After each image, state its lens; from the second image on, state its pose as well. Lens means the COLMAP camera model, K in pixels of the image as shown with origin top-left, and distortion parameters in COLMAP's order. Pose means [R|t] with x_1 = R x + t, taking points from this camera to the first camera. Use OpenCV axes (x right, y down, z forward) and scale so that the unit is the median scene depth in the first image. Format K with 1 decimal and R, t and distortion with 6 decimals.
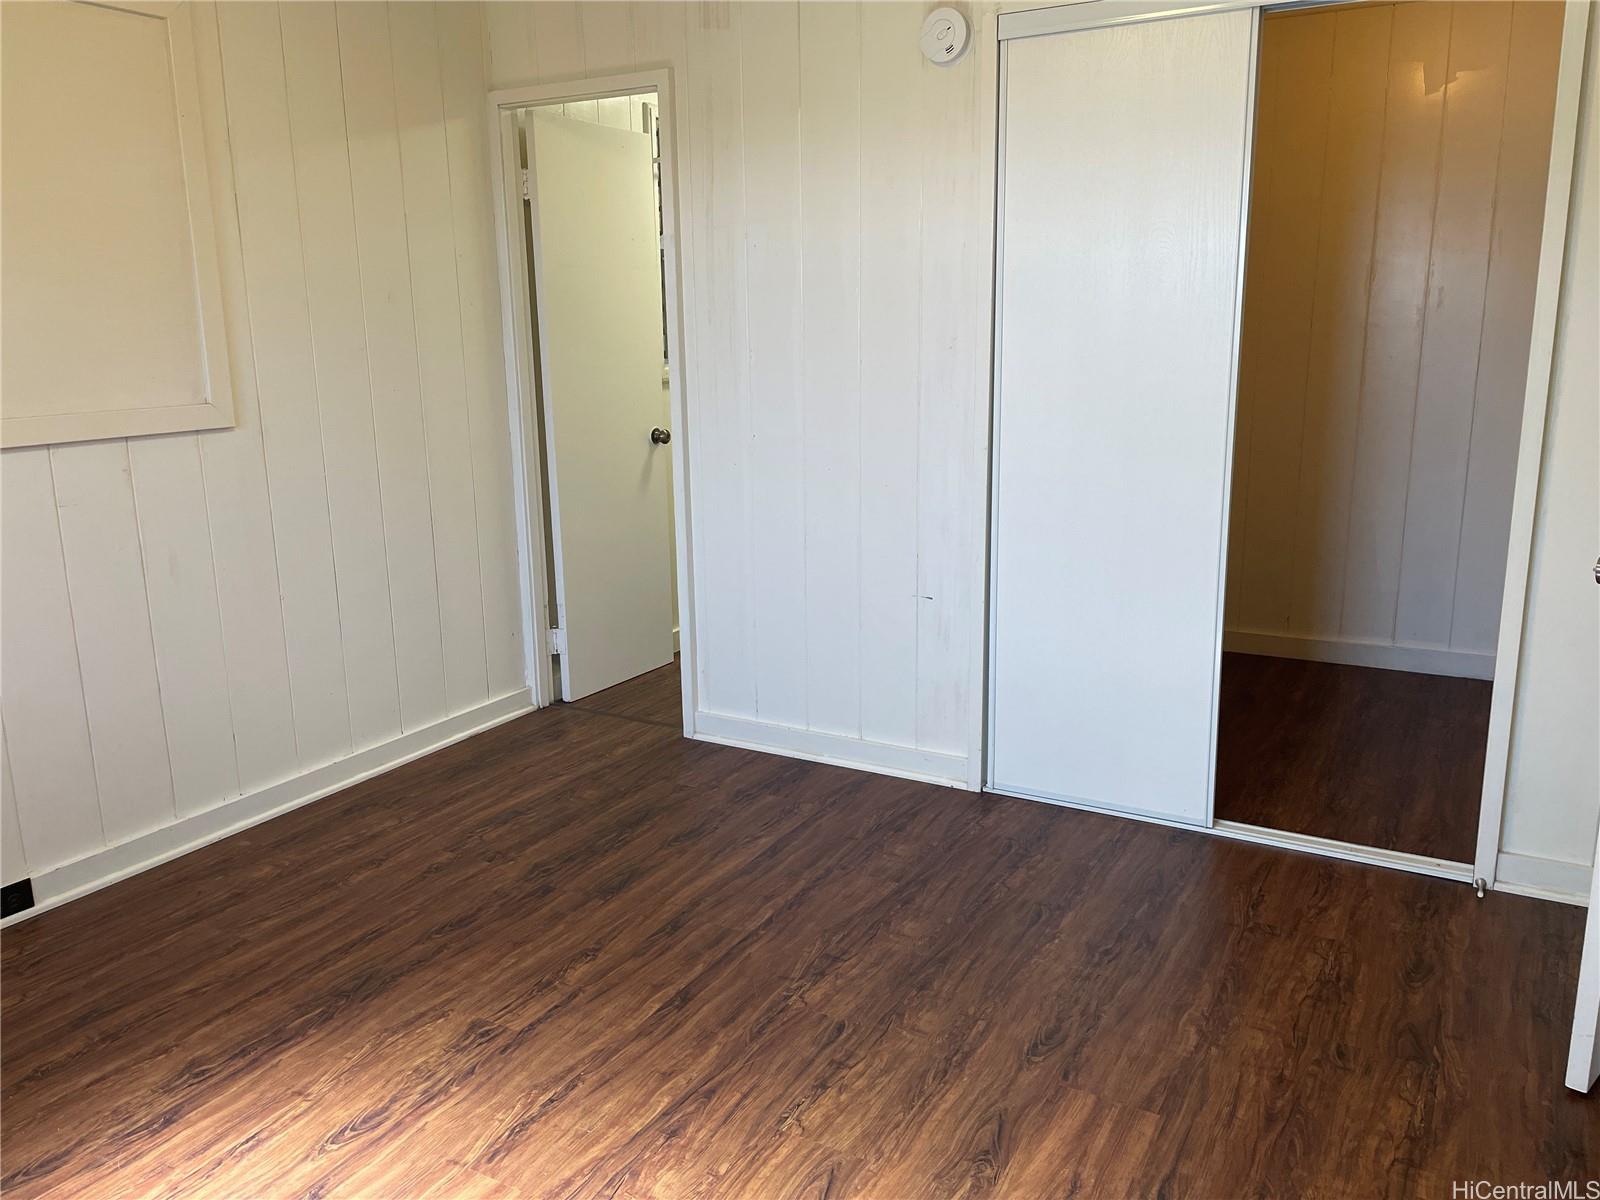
lens RADIAL K [[1201.4, 0, 804.0], [0, 1201.4, 593.7], [0, 0, 1]] dist [0.059524, -0.070542]
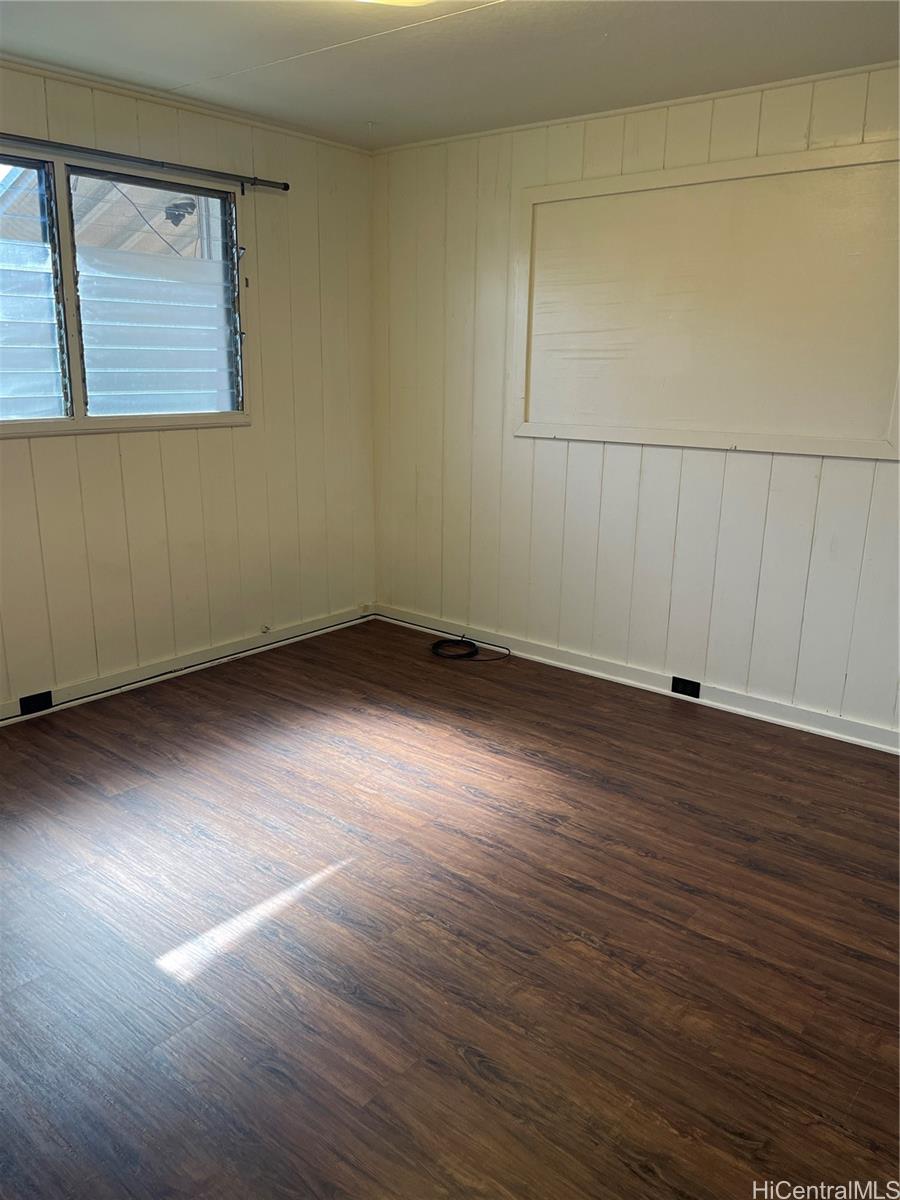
lens RADIAL K [[901.1, 0, 452.7], [0, 901.1, 599.1], [0, 0, 1]] dist [0.059524, -0.070542]
pose [[-0.182197, 0.256756, -0.949147, 0.811046], [-0.223691, 0.929169, 0.294292, -0.235995], [0.957479, 0.265935, -0.111858, 0.882140]]
